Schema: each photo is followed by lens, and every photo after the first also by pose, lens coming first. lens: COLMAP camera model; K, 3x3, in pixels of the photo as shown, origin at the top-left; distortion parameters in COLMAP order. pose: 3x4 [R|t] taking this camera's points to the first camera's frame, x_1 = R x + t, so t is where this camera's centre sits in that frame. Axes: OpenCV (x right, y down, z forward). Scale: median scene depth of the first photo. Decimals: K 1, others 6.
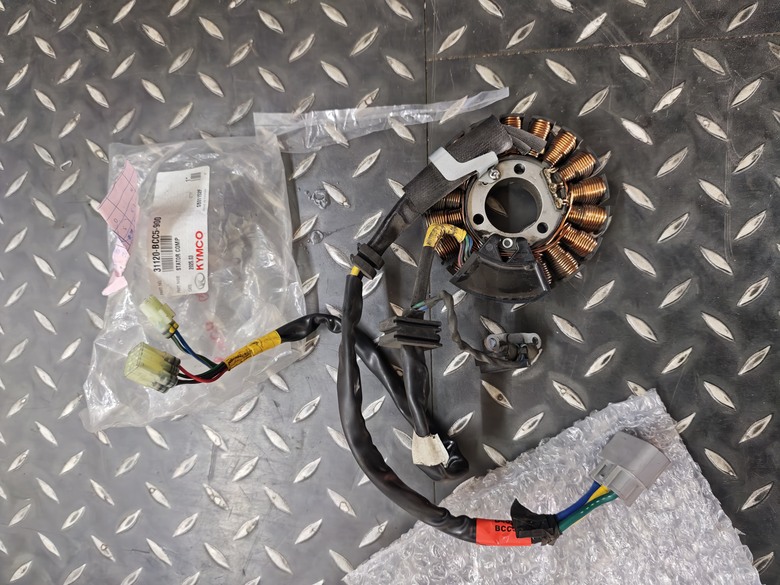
lens RADIAL K [[523.1, 0, 391.7], [0, 523.1, 291.5], [0, 0, 1]] dist [0.009283, -0.006539]
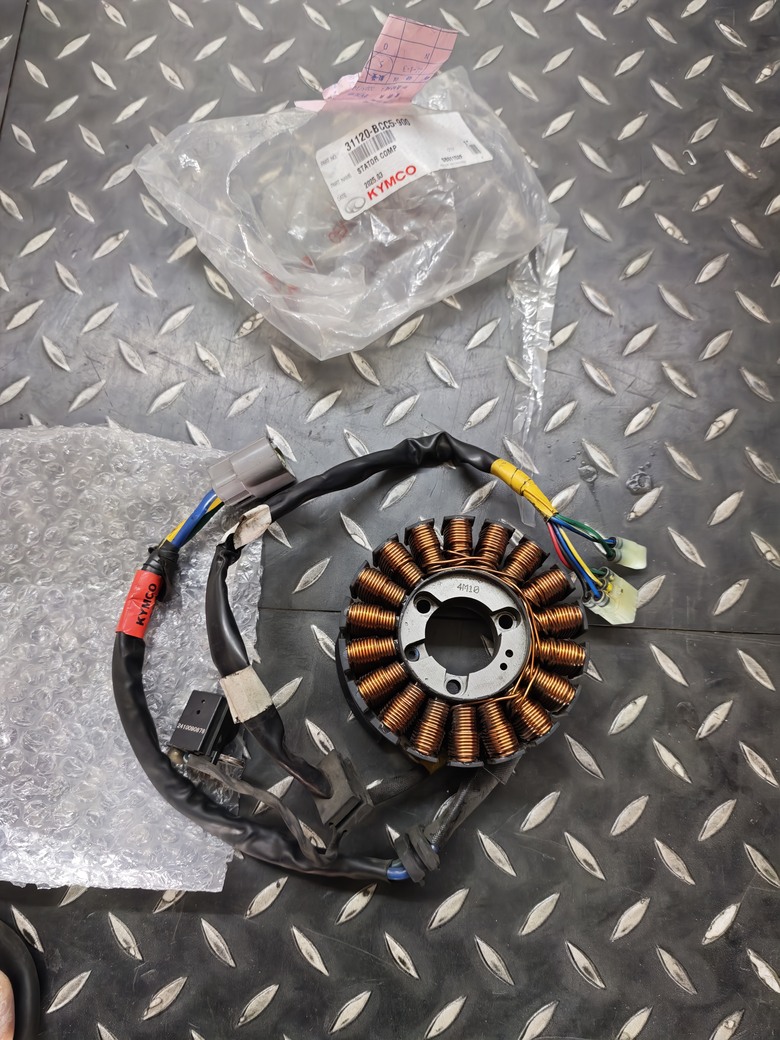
lens RADIAL K [[697.5, 0, 389.9], [0, 697.5, 522.9], [0, 0, 1]] dist [0.009283, -0.006539]
pose [[-0.066225, 0.996111, -0.058117, 0.003619], [-0.997573, -0.064841, 0.025392, 0.150805], [0.021525, 0.059658, 0.997987, -0.003888]]
